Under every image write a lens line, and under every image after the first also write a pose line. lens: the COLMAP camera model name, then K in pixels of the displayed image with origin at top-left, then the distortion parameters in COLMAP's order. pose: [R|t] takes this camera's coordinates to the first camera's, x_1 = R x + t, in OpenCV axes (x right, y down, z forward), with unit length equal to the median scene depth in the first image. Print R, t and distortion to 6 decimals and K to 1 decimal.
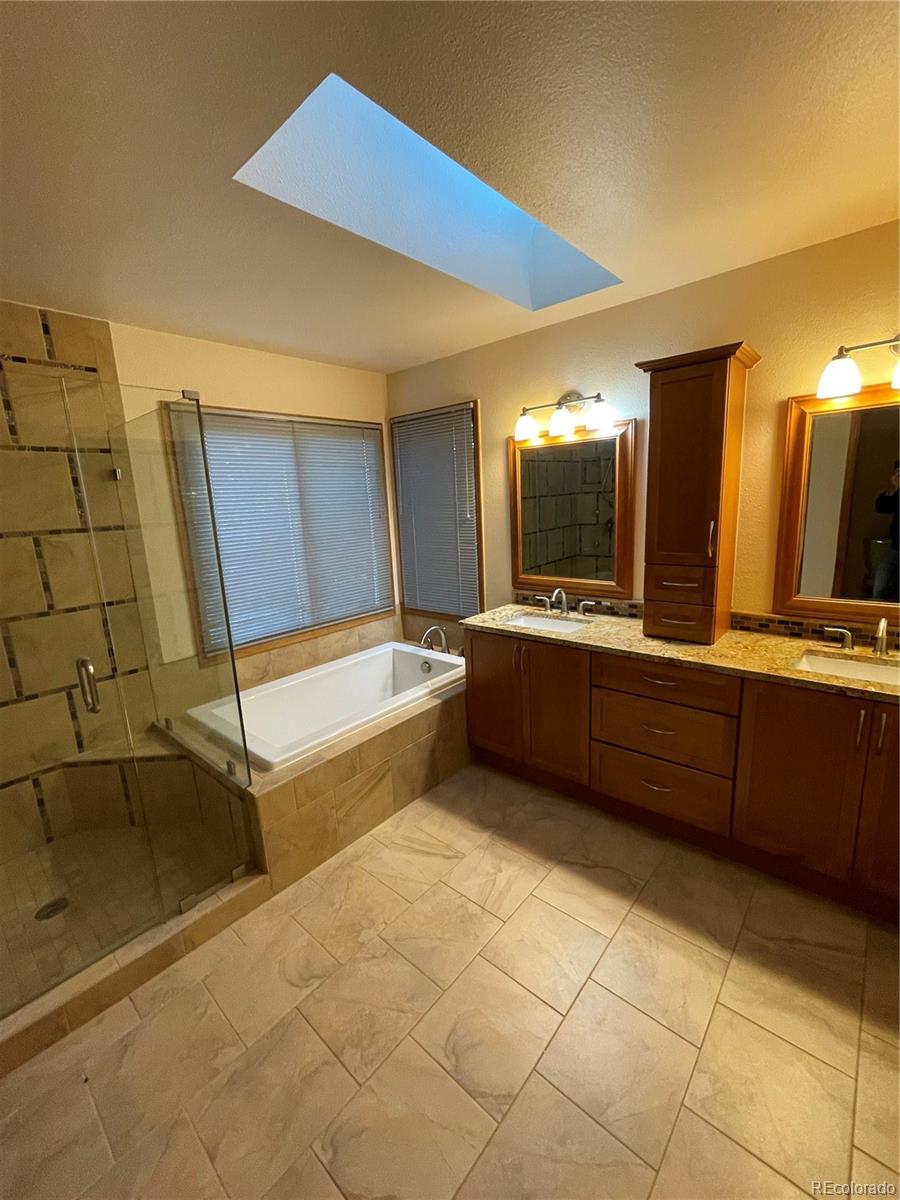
lens RADIAL K [[494.0, 0, 450.0], [0, 494.0, 600.0], [0, 0, 1]] dist [-0.002668, 0.003829]
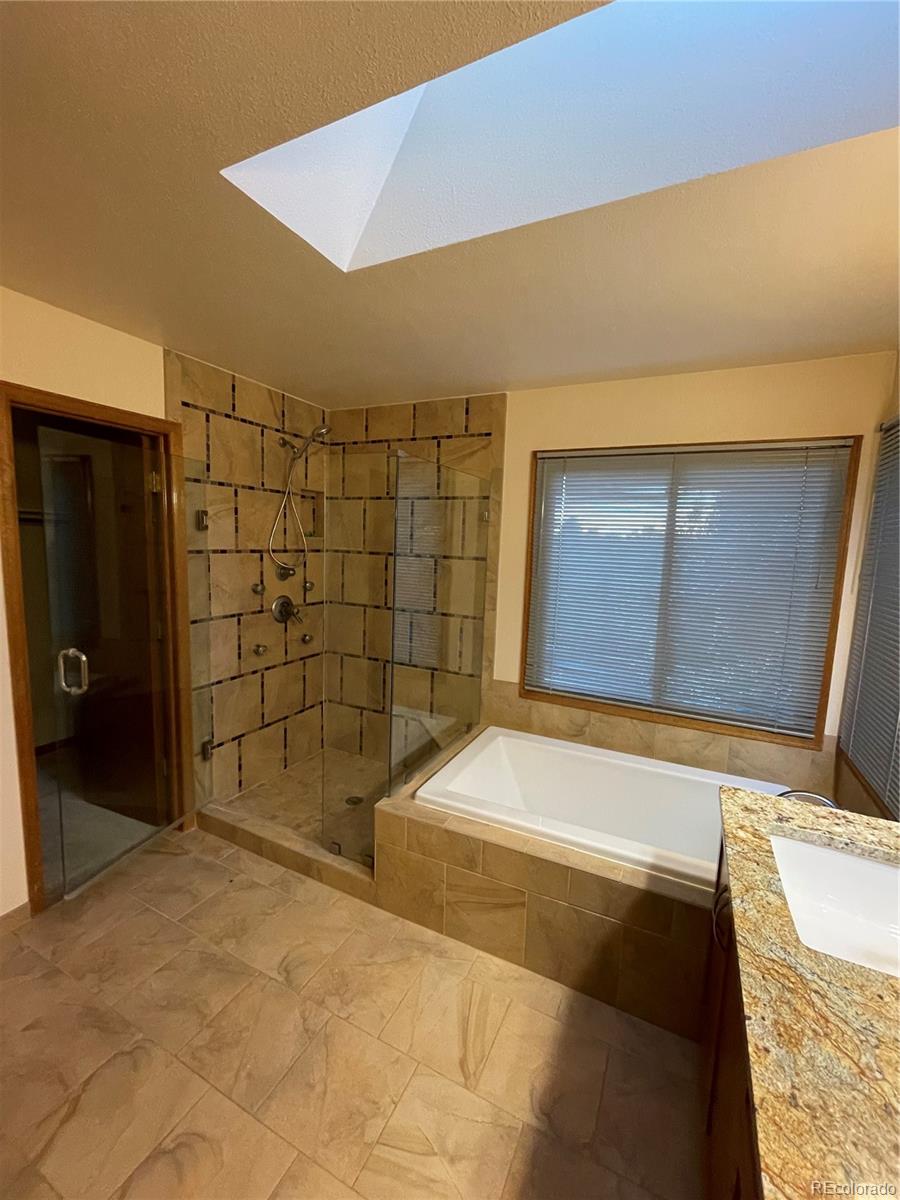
lens RADIAL K [[494.0, 0, 450.0], [0, 494.0, 600.0], [0, 0, 1]] dist [-0.002668, 0.003829]
pose [[0.256461, 0.174414, -0.950688, 0.485698], [-0.239029, 0.964478, 0.112463, -0.165322], [0.936533, 0.198399, 0.289041, 0.585673]]
